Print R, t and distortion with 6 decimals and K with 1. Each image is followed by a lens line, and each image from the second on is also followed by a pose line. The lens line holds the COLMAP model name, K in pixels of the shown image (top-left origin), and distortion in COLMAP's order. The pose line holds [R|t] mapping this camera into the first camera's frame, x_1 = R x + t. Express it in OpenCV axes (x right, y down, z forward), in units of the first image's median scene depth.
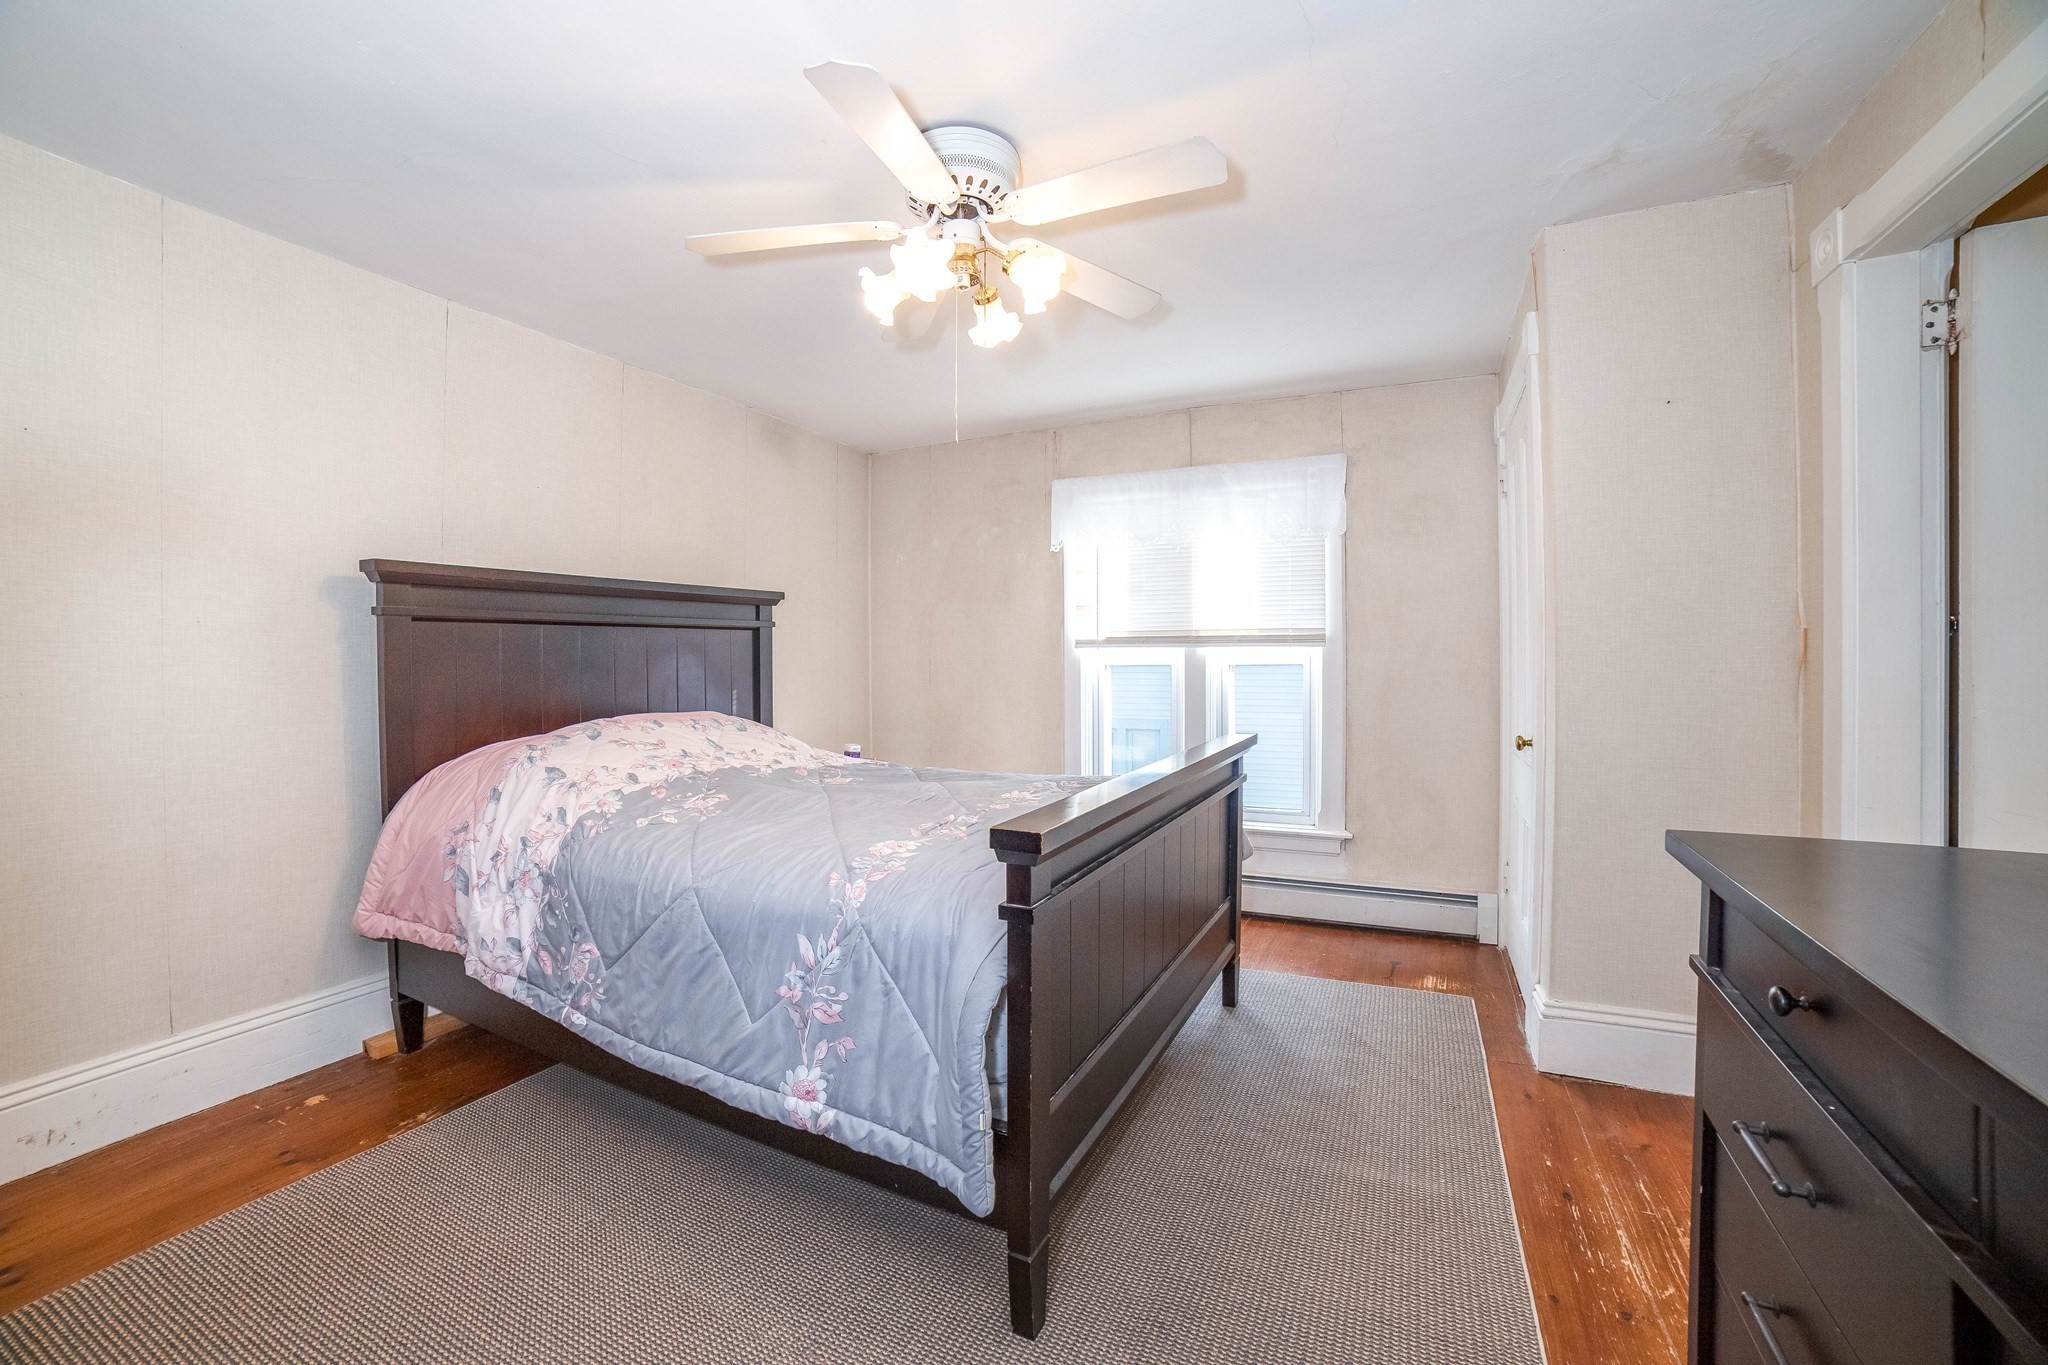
lens RADIAL K [[845.7, 0, 1018.1], [0, 845.7, 670.5], [0, 0, 1]] dist [-0.102033, 0.030427]
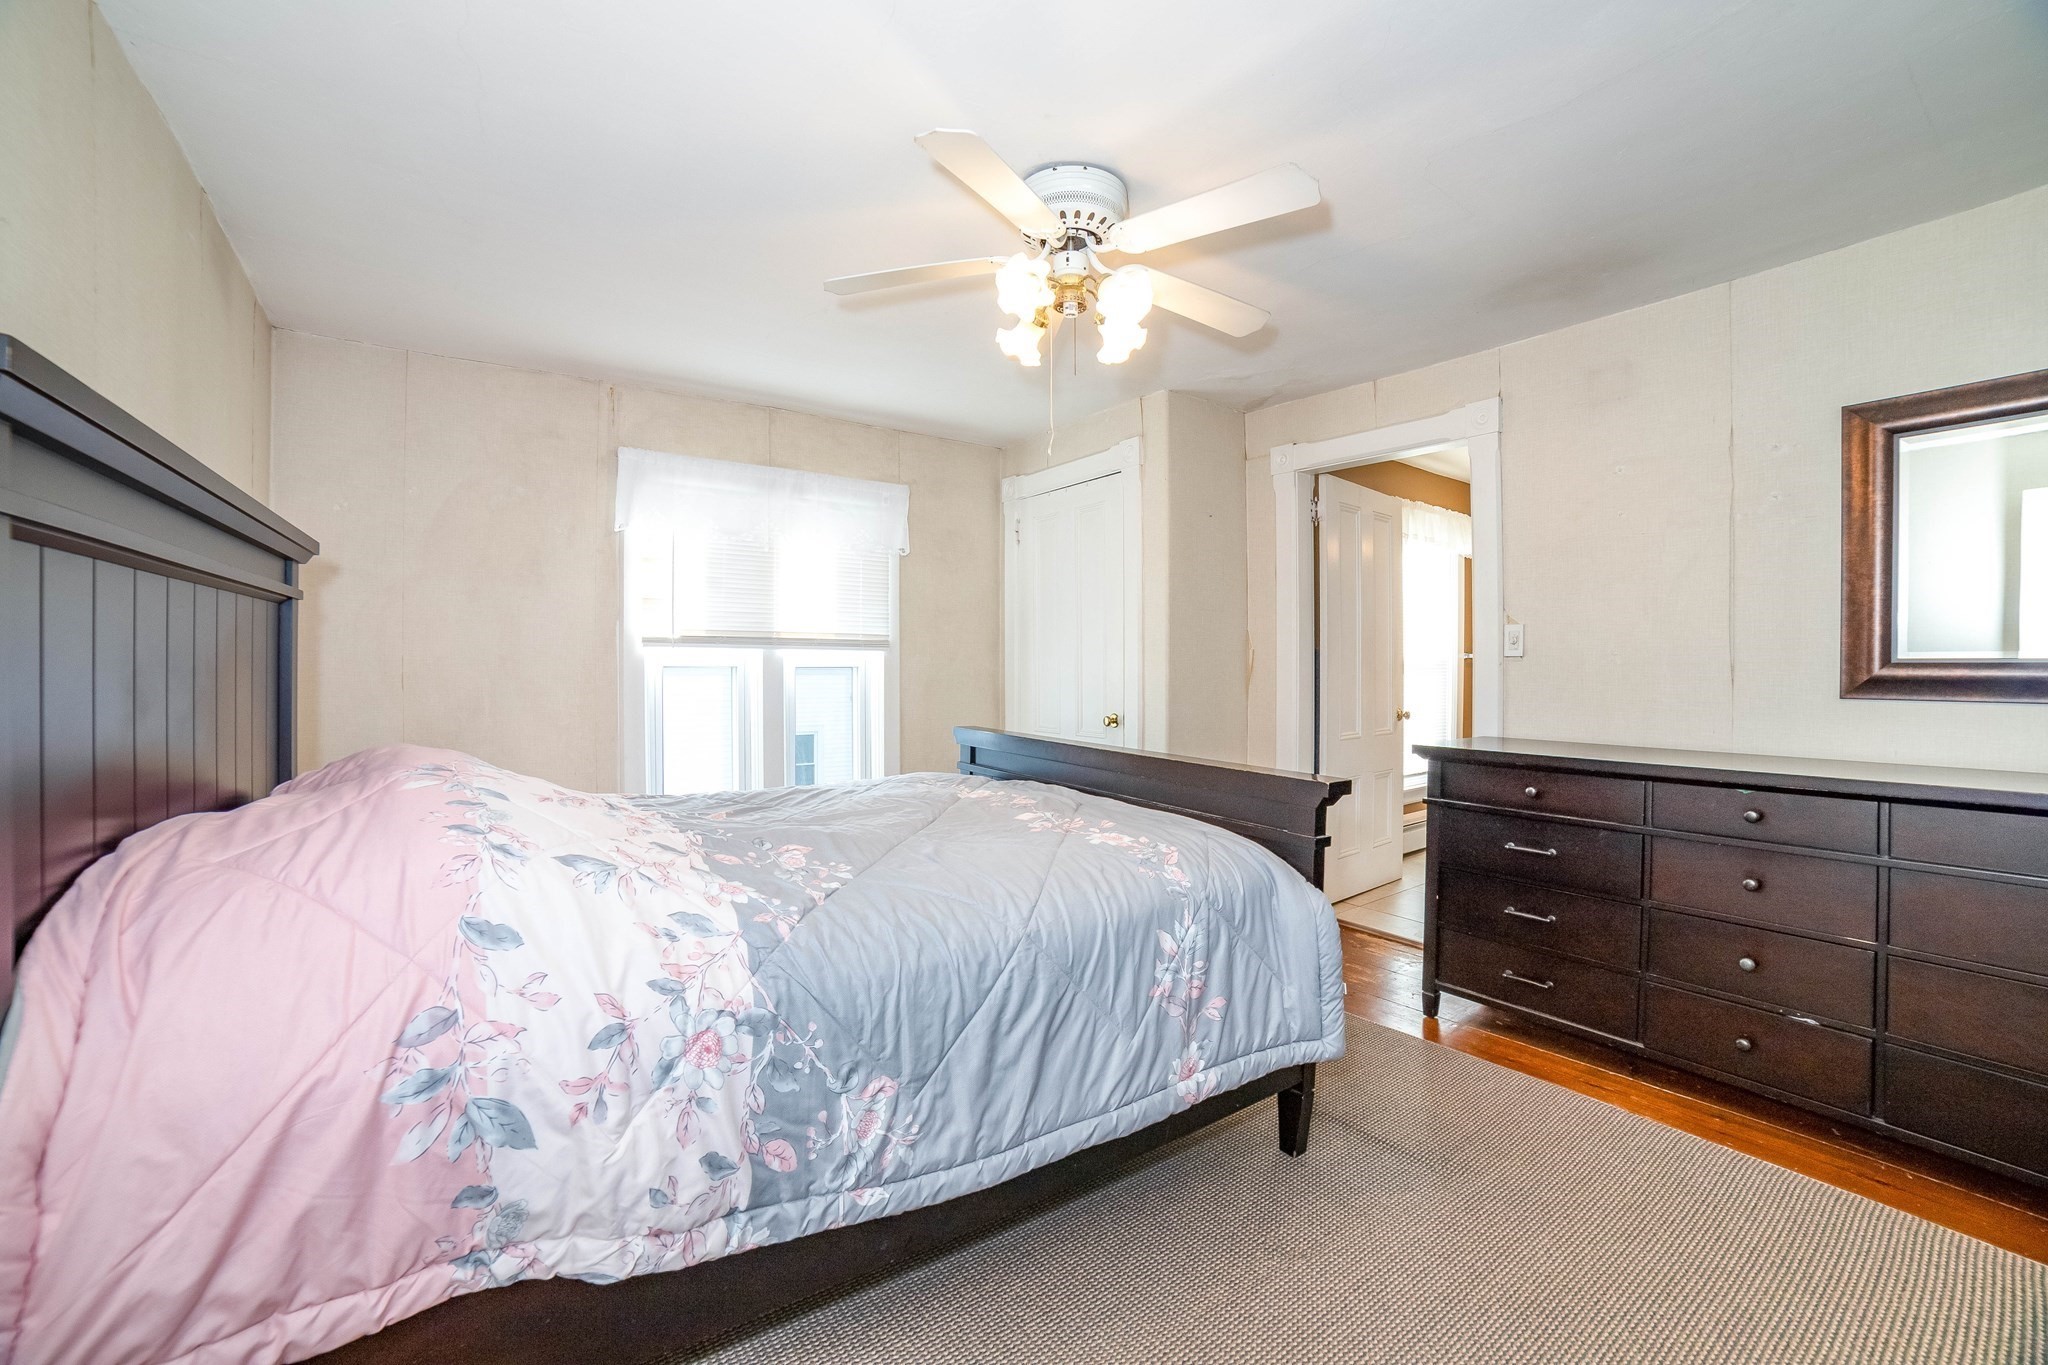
lens RADIAL K [[845.7, 0, 1018.1], [0, 845.7, 670.5], [0, 0, 1]] dist [-0.102033, 0.030427]
pose [[0.455842, -0.000202, 0.890061, -0.580486], [0.001474, 0.999999, -0.000528, -0.001408], [-0.890060, 0.001553, 0.455842, 0.314949]]
